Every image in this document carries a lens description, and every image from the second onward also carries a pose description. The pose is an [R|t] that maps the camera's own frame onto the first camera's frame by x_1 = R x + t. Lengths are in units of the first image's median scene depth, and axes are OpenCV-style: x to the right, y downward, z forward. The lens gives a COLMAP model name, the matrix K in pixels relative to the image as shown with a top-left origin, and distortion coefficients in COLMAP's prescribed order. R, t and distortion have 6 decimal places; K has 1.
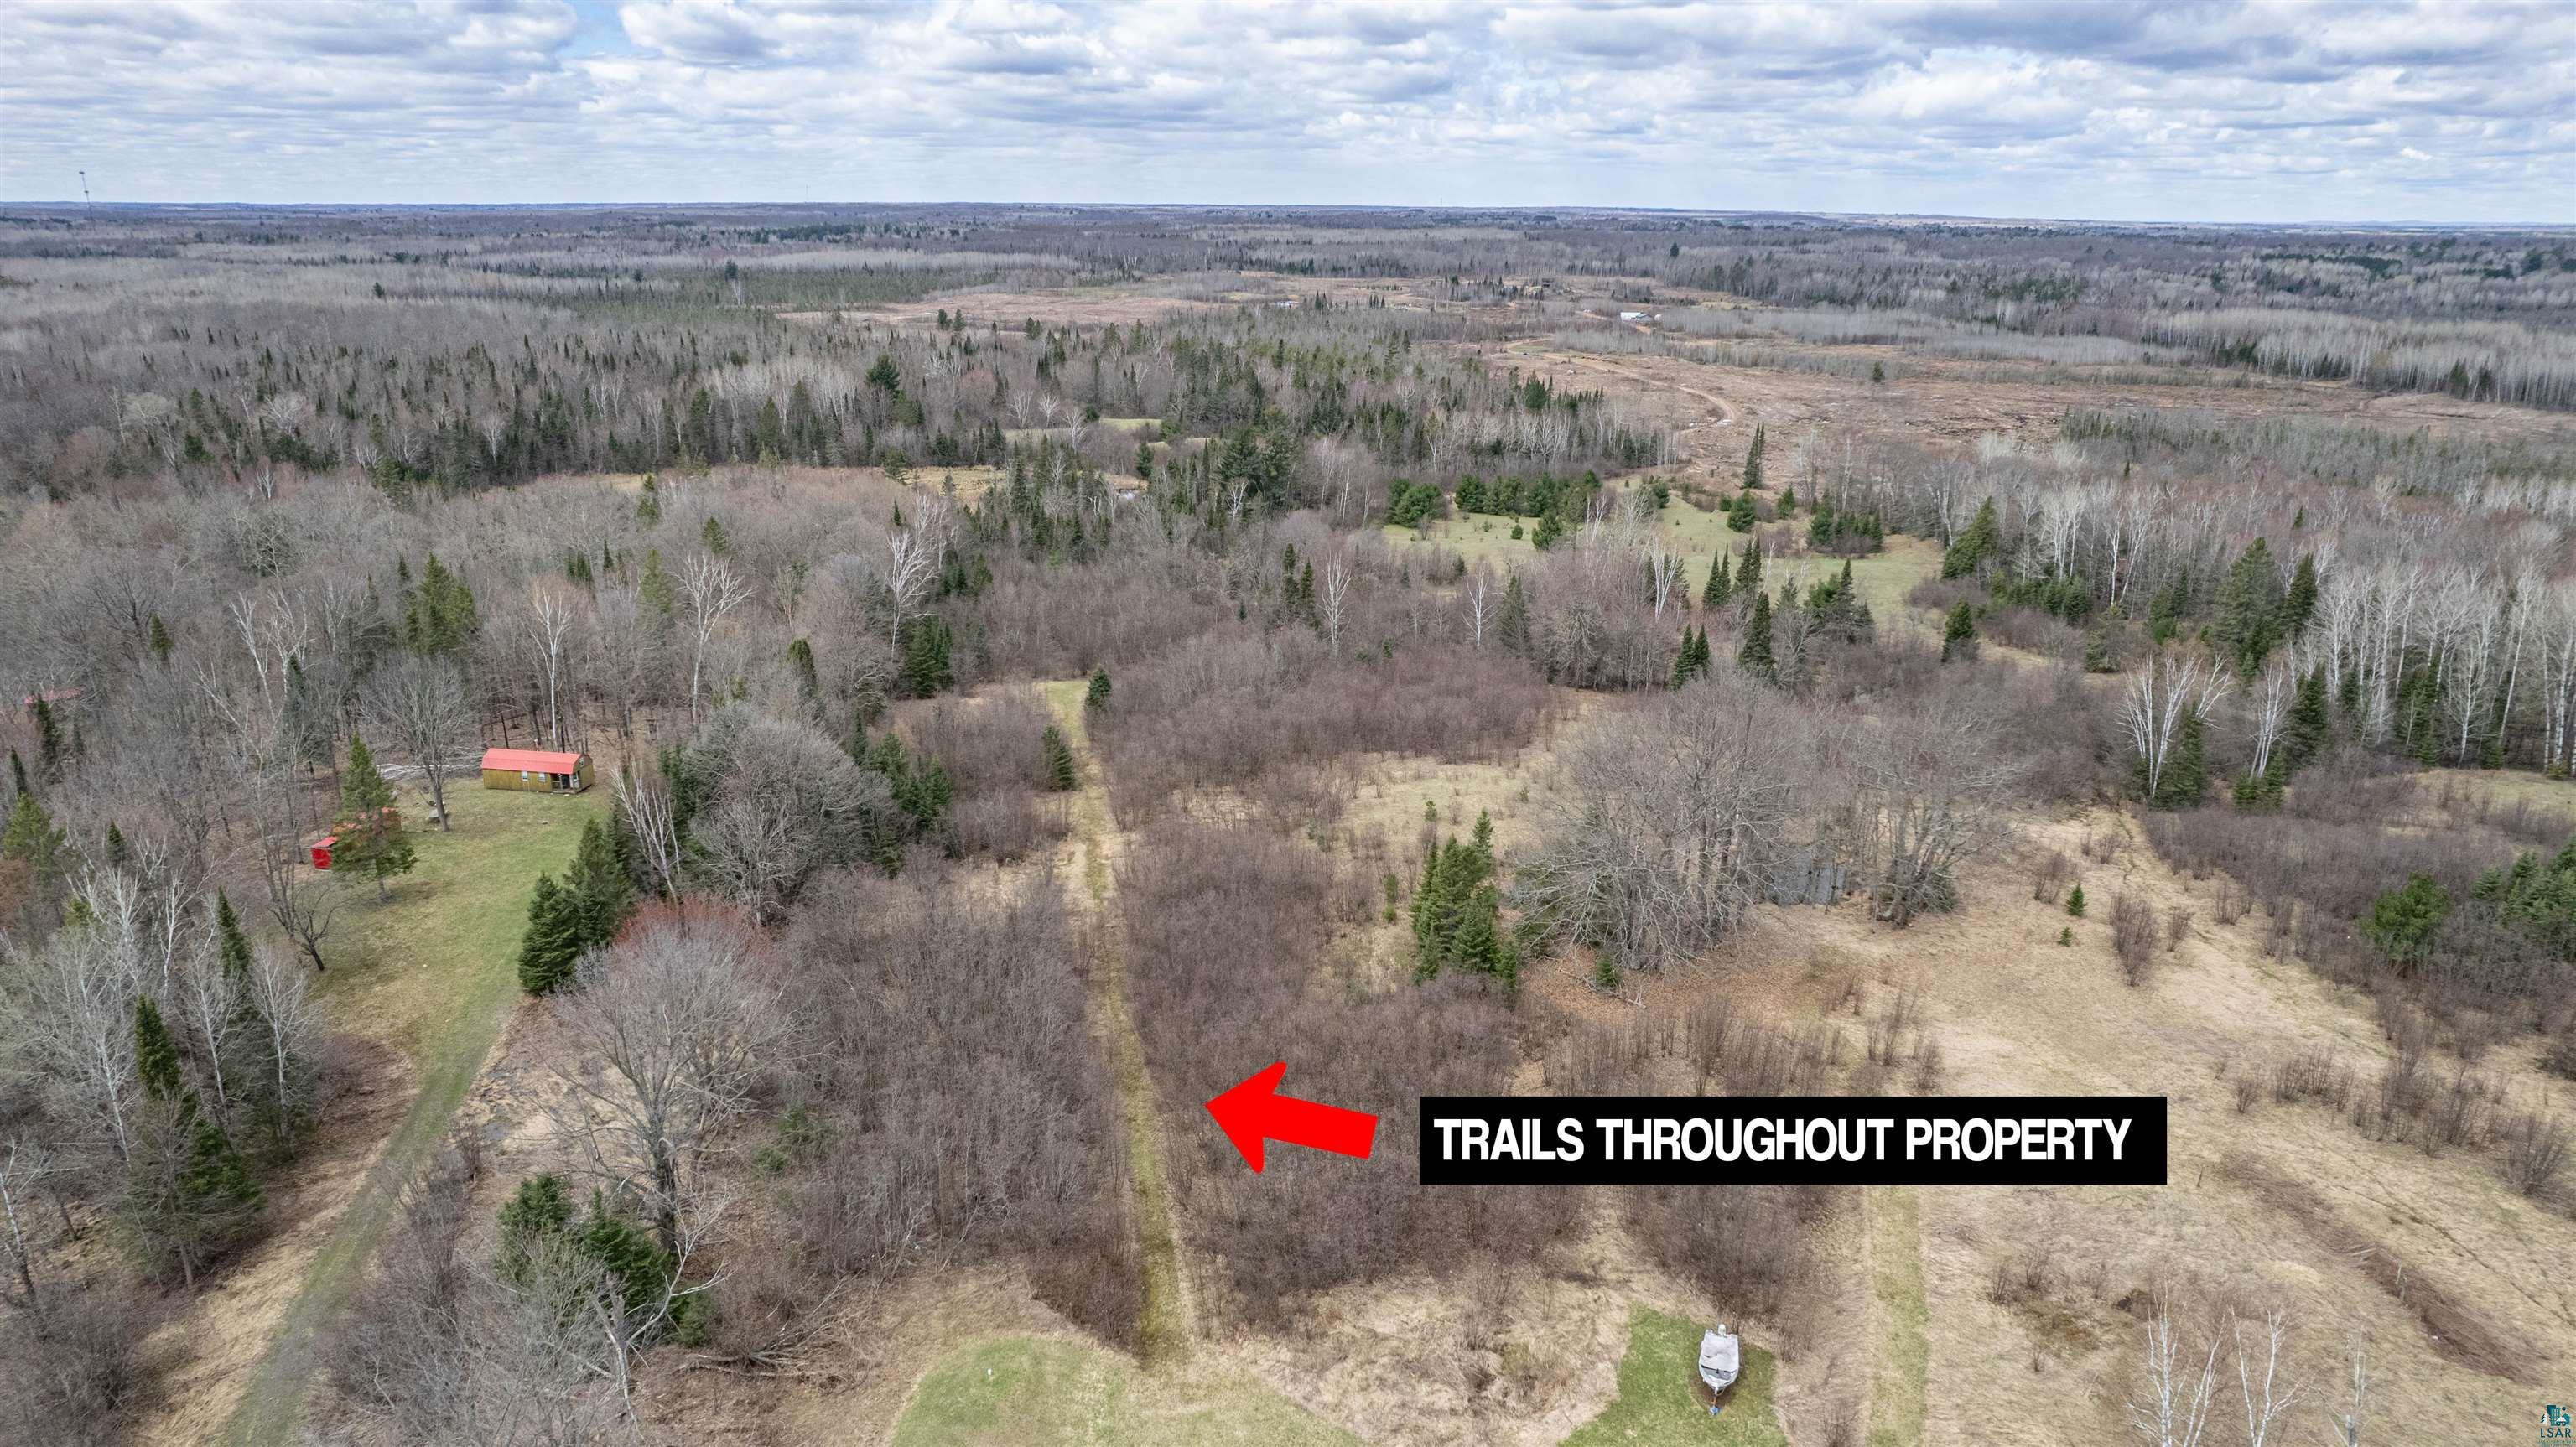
lens RADIAL K [[1647.6, 0, 1288.0], [0, 1647.6, 723.5], [0, 0, 1]] dist [-0.070959, 0.065902]
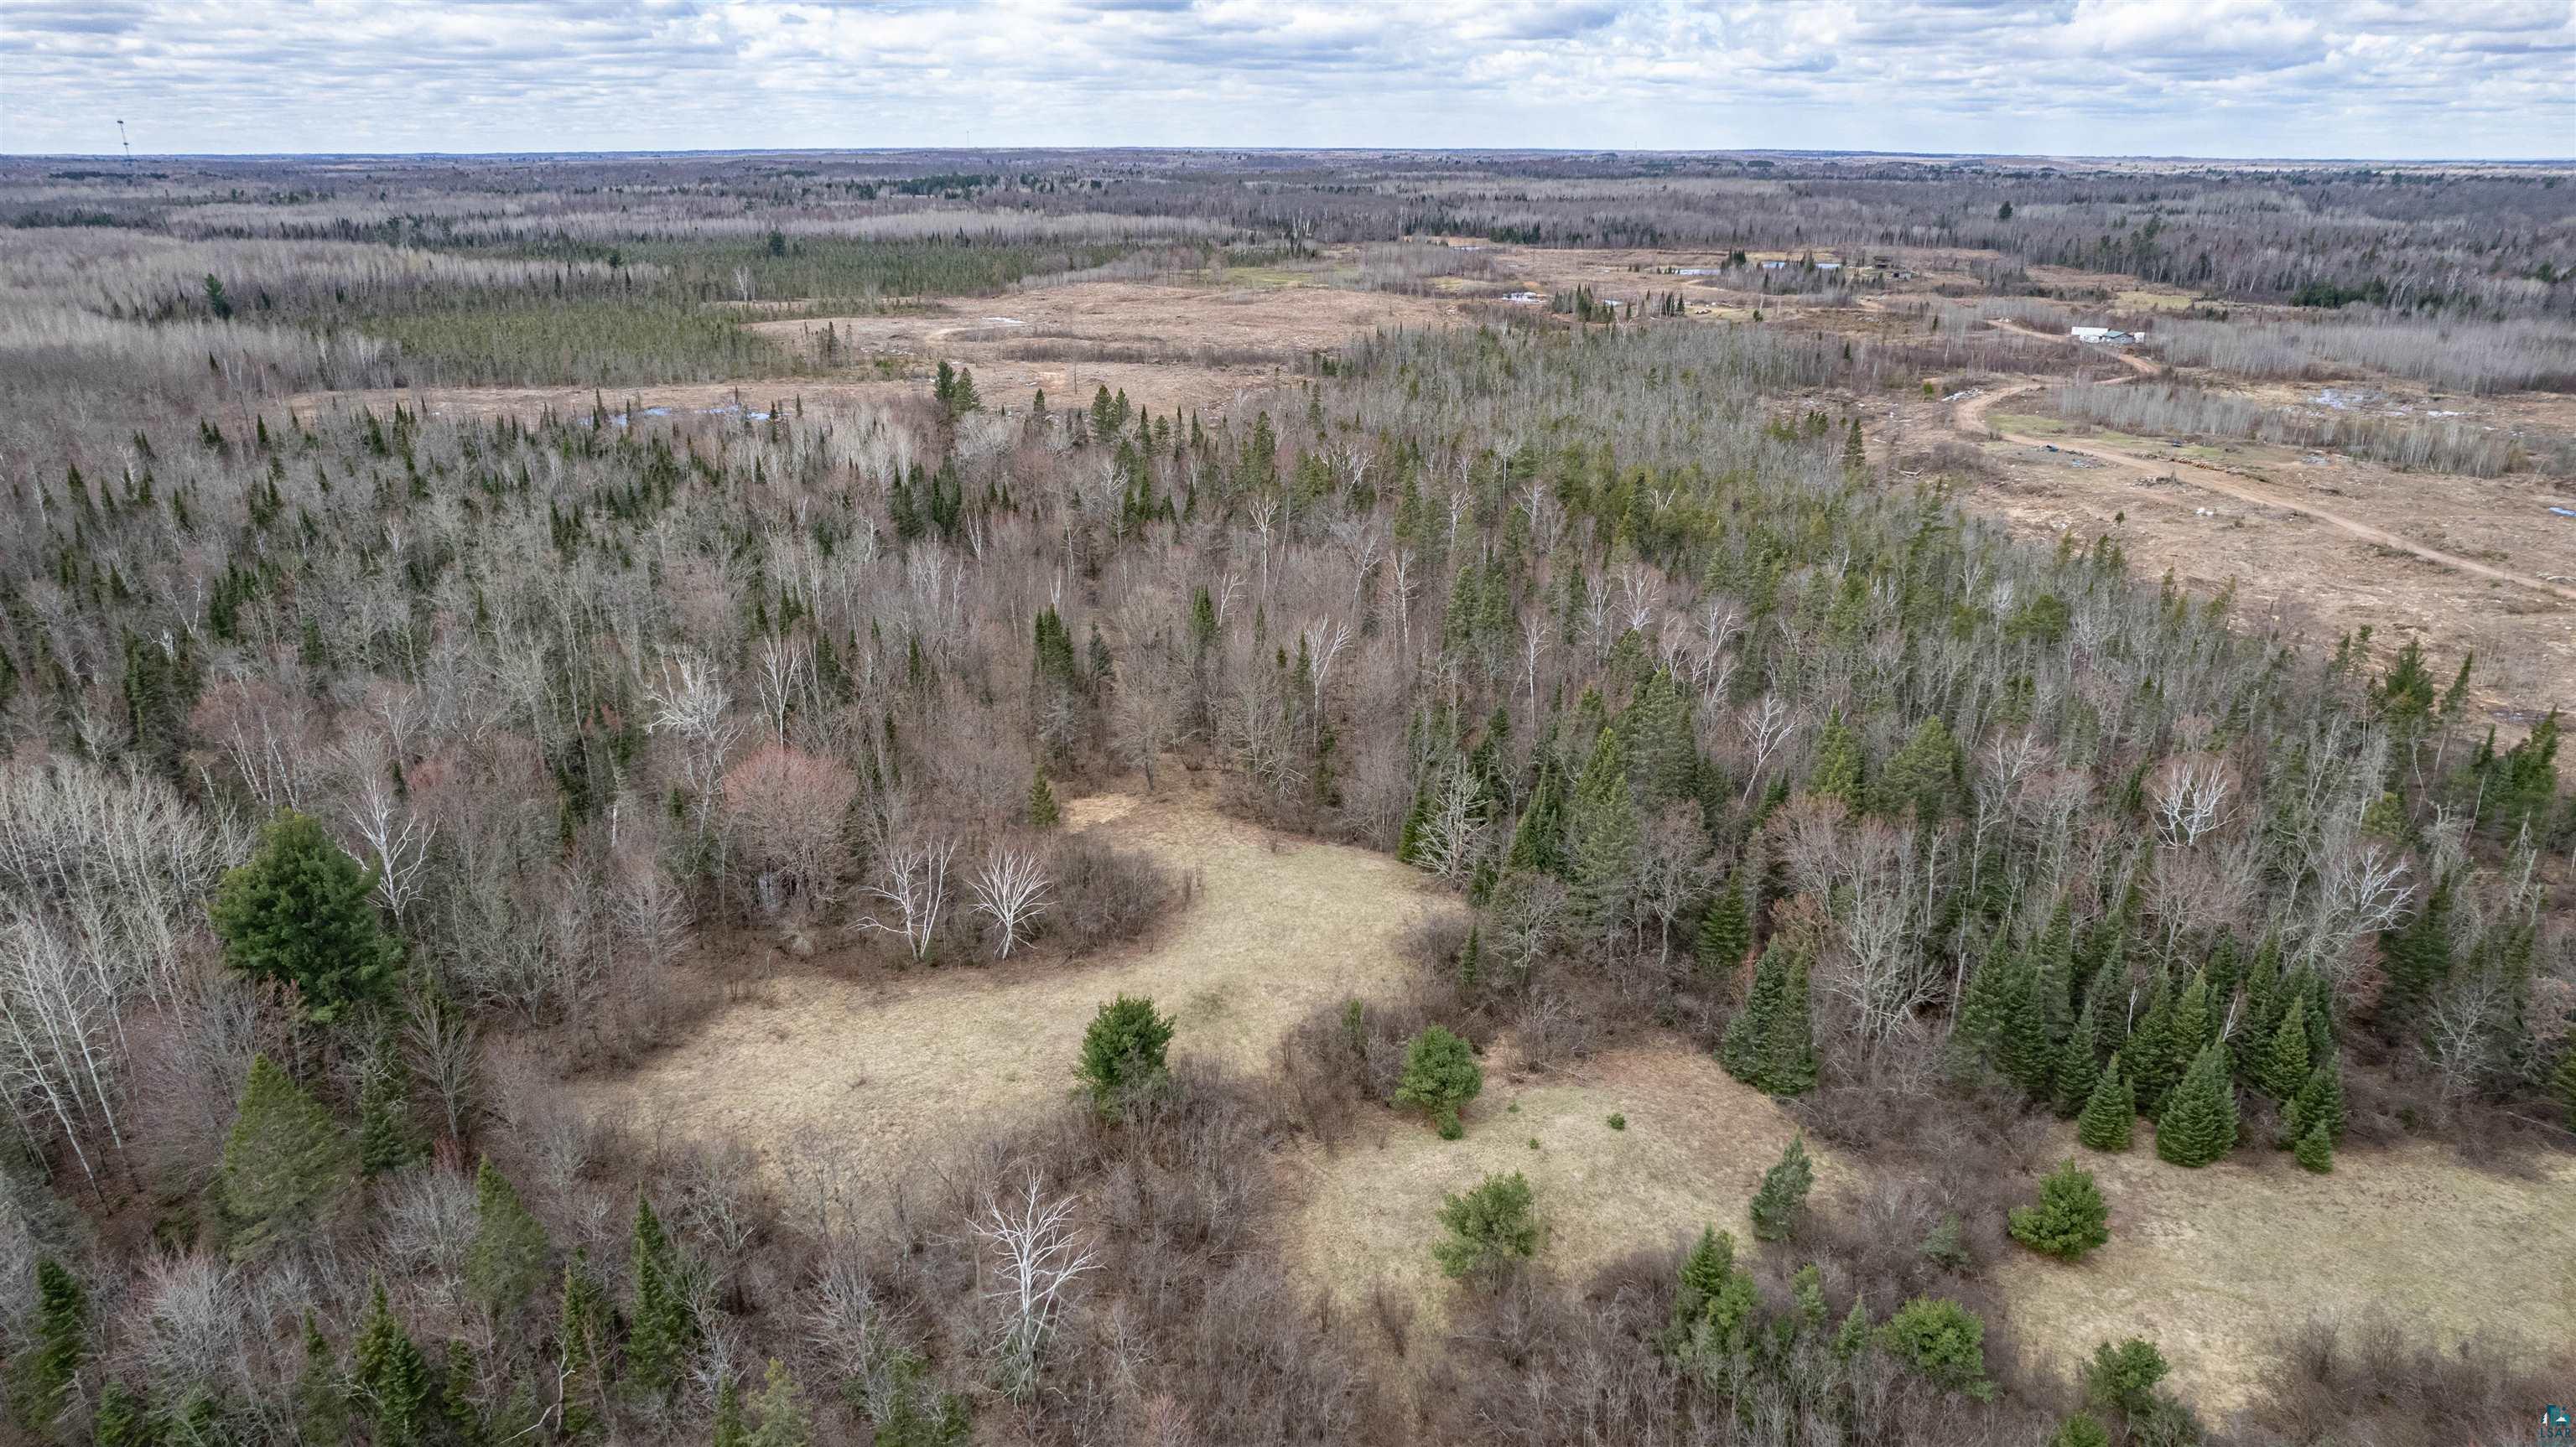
lens RADIAL K [[1647.6, 0, 1288.0], [0, 1647.6, 723.5], [0, 0, 1]] dist [-0.070959, 0.065902]
pose [[0.995026, 0.026858, -0.095923, -0.092426], [-0.023852, 0.999192, 0.032348, -0.303224], [0.096715, -0.029899, 0.994863, 0.936226]]
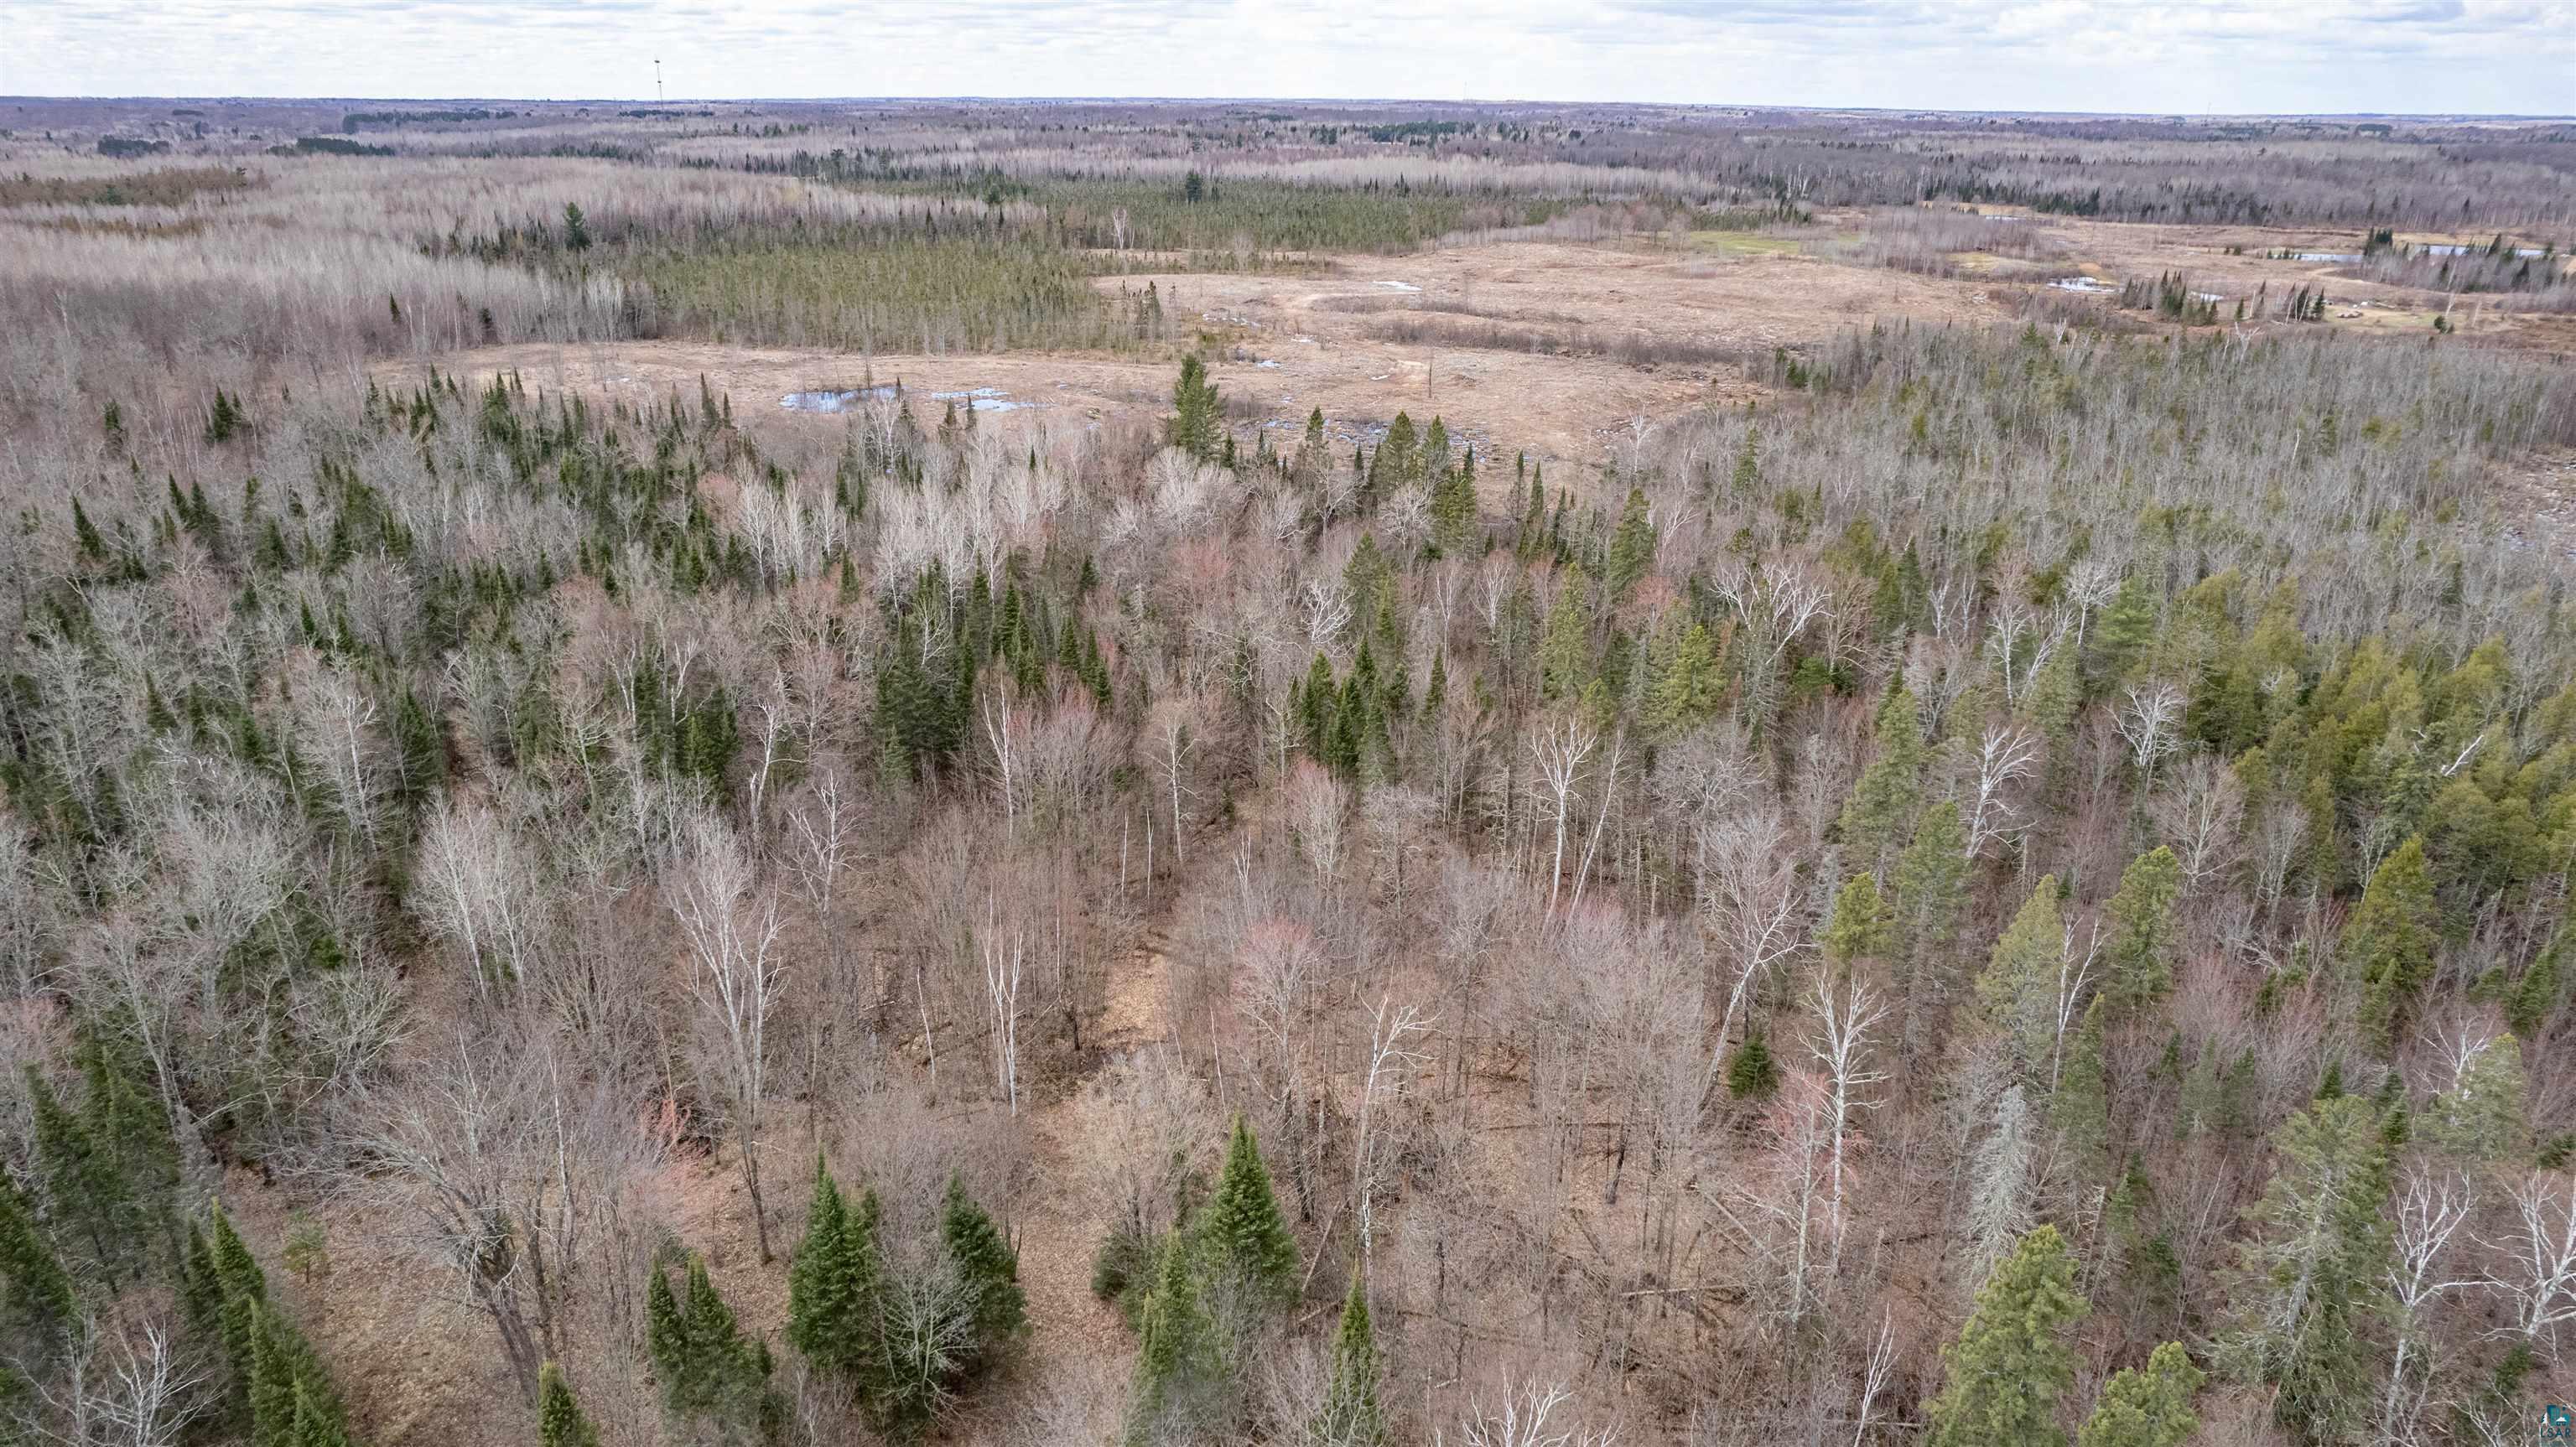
lens RADIAL K [[1647.6, 0, 1288.0], [0, 1647.6, 723.5], [0, 0, 1]] dist [-0.070959, 0.065902]
pose [[0.925846, 0.135940, -0.352603, -0.107804], [-0.116509, 0.990288, 0.075867, -0.394197], [0.359492, -0.029159, 0.932693, 1.305387]]
